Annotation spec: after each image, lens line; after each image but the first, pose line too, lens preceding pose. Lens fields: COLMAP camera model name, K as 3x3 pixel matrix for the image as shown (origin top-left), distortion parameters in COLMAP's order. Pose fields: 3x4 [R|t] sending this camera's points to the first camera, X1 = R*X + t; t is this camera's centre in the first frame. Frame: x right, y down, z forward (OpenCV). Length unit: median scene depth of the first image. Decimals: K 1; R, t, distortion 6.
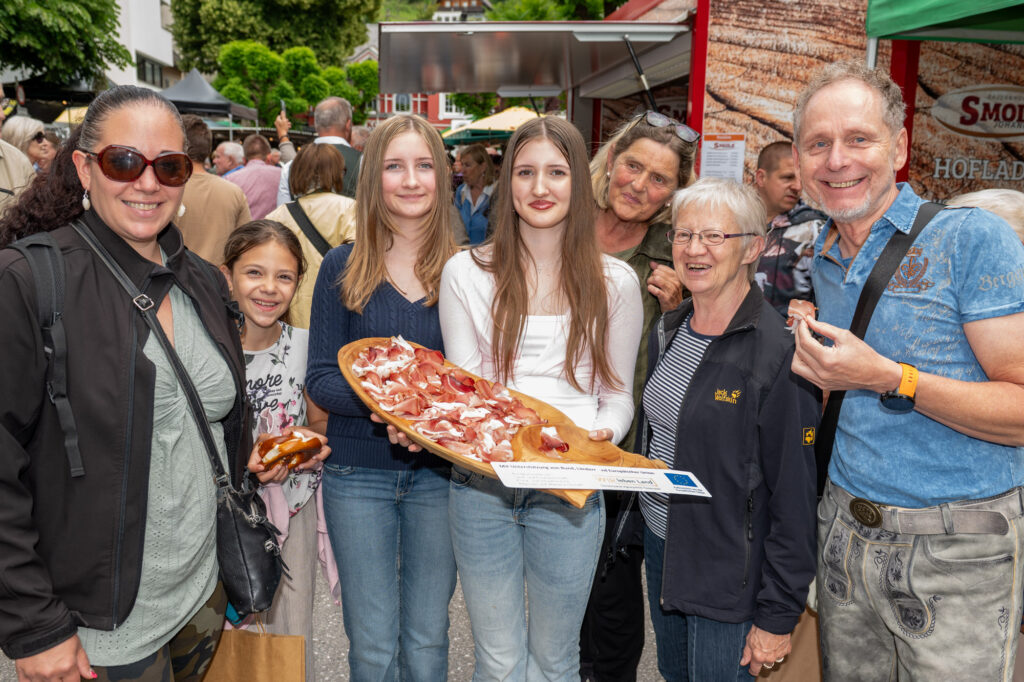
lens RADIAL K [[922.5, 0, 571.5], [0, 922.5, 343.7], [0, 0, 1]] dist [-0.024014, -0.013830]
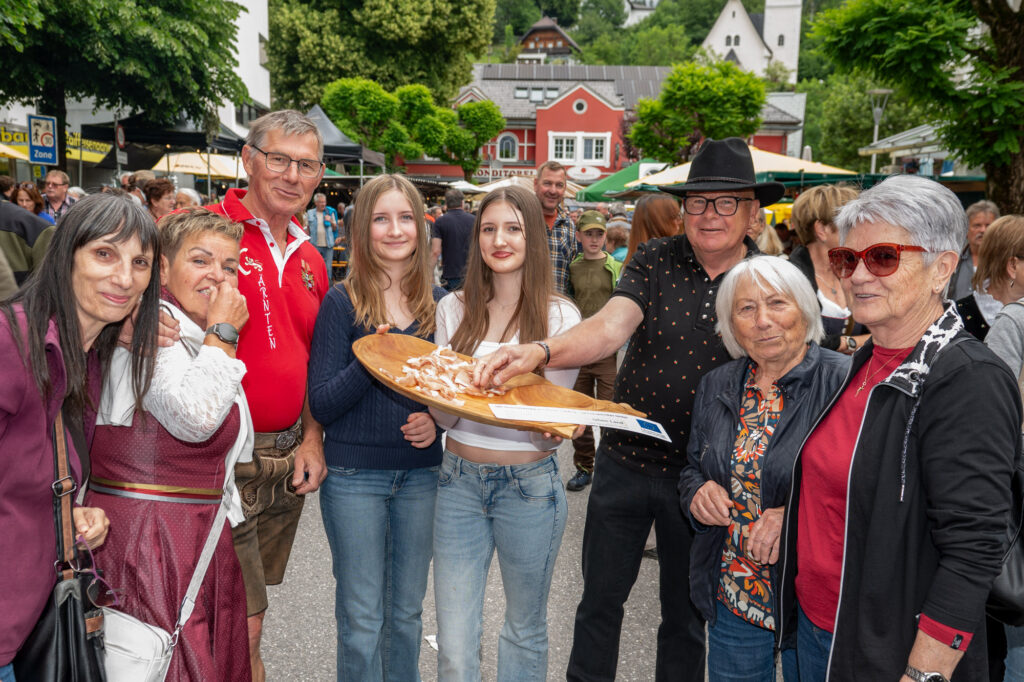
lens RADIAL K [[887.4, 0, 499.7], [0, 887.4, 381.1], [0, 0, 1]] dist [-0.003915, -0.012431]
pose [[0.994950, 0.013072, -0.099514, -0.163610], [-0.013519, 0.999901, -0.003817, -0.047455], [0.099455, 0.005143, 0.995029, 0.212327]]
